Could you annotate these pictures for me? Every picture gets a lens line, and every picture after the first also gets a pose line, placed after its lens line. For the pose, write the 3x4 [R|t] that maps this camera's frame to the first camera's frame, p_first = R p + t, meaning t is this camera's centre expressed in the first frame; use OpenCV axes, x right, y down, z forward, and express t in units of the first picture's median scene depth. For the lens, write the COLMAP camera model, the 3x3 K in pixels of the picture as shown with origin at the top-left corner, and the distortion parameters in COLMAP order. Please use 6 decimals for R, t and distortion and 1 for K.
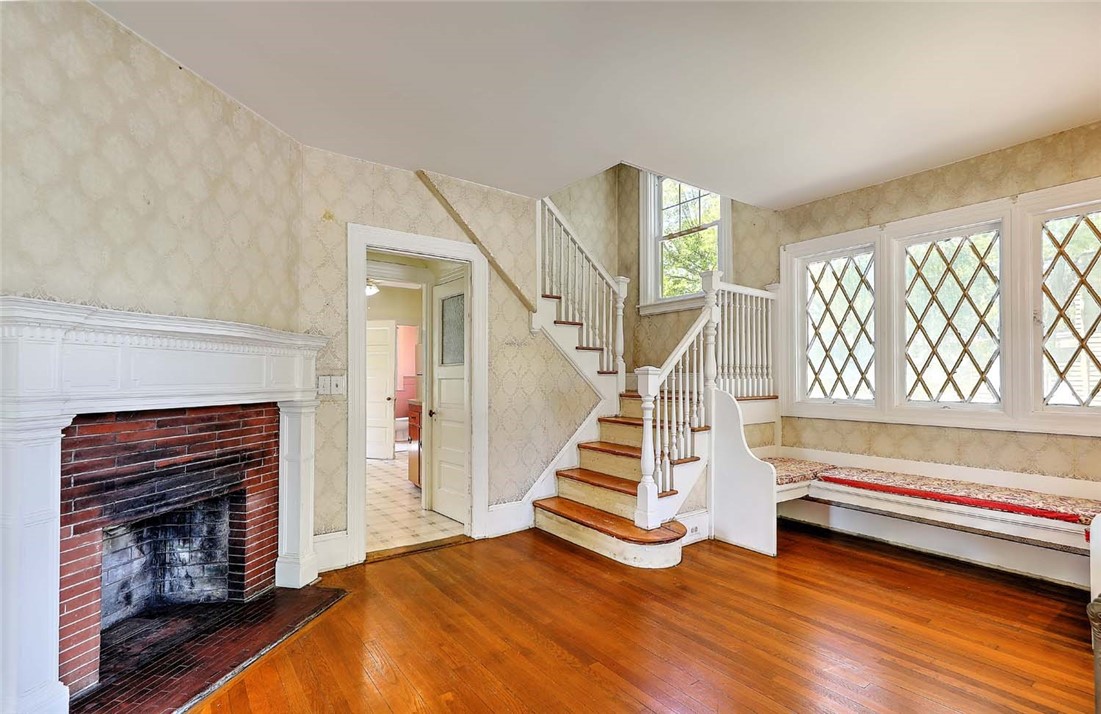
lens RADIAL K [[506.8, 0, 549.1], [0, 506.8, 369.7], [0, 0, 1]] dist [0.002478, 0.000978]
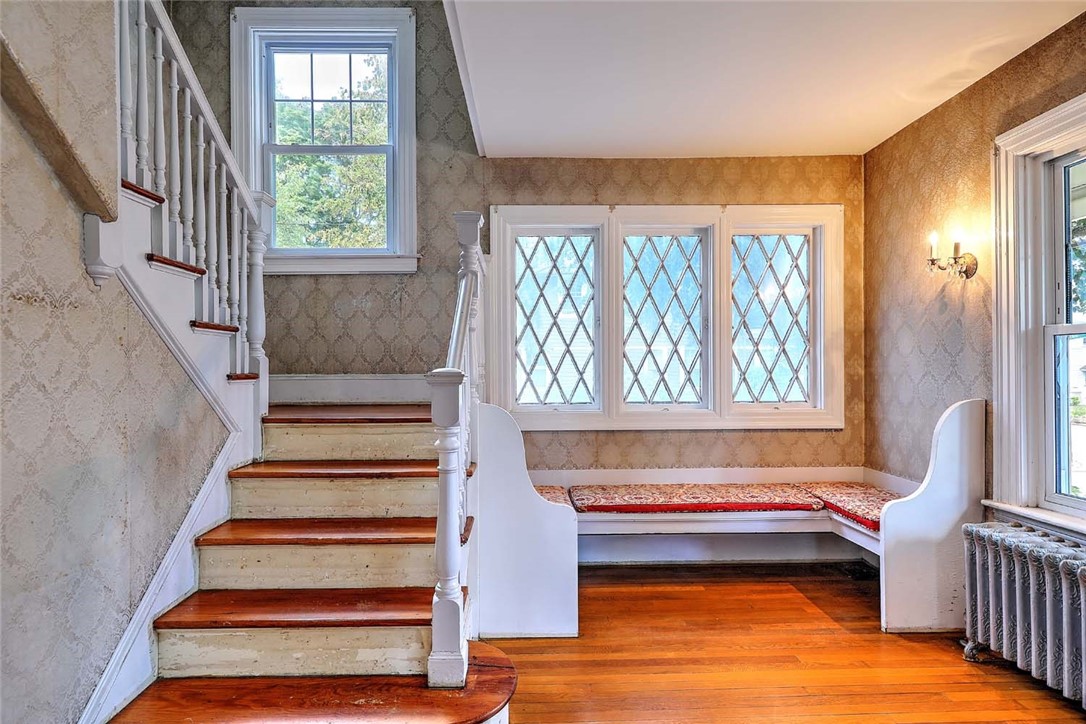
lens RADIAL K [[545.0, 0, 538.9], [0, 545.0, 365.3], [0, 0, 1]] dist [0.001794, 0.000187]
pose [[0.573824, -0.000067, 0.818979, -0.193736], [-0.004050, 0.999988, 0.002920, -0.010475], [-0.818969, -0.004993, 0.573817, 0.564541]]
